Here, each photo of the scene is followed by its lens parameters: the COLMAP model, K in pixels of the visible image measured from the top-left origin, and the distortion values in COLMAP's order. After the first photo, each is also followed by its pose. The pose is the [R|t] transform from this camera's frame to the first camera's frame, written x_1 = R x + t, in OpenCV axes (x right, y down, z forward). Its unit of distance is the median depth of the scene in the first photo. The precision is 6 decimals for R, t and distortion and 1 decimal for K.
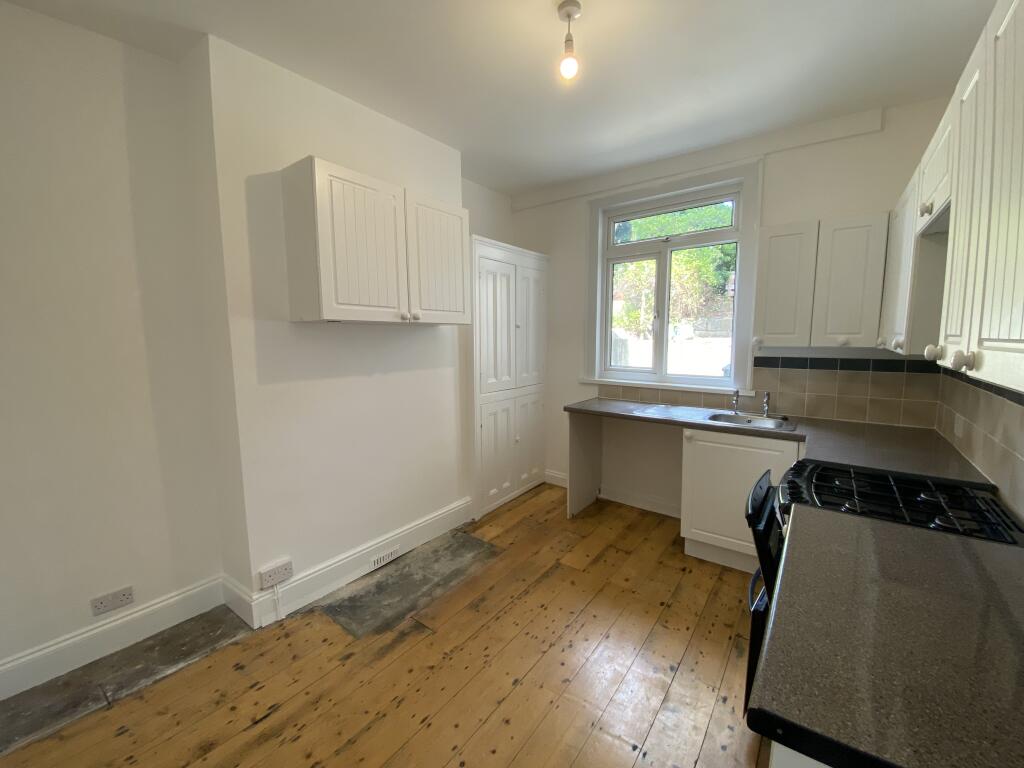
lens RADIAL K [[420.6, 0, 512.0], [0, 420.6, 384.0], [0, 0, 1]] dist [0.066407, -0.036576]
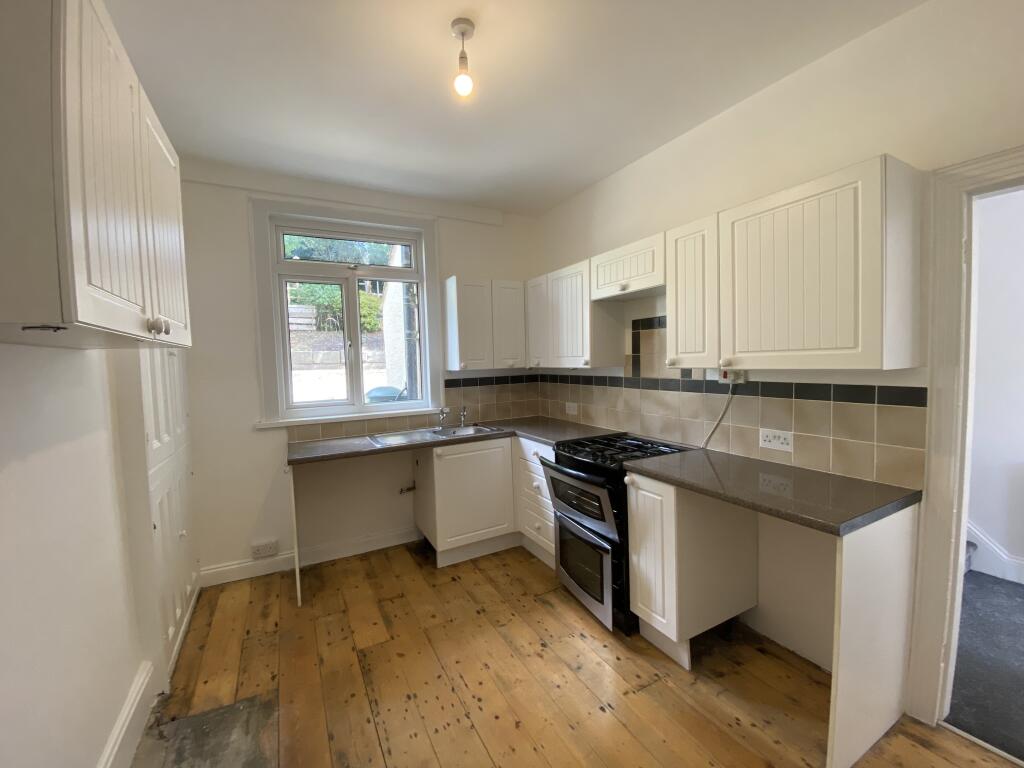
lens RADIAL K [[420.6, 0, 512.0], [0, 420.6, 384.0], [0, 0, 1]] dist [0.066407, -0.036576]
pose [[0.435940, -0.062064, 0.897833, -0.420581], [0.136233, 0.990674, 0.002334, -0.028823], [-0.889605, 0.121297, 0.440329, 0.316598]]
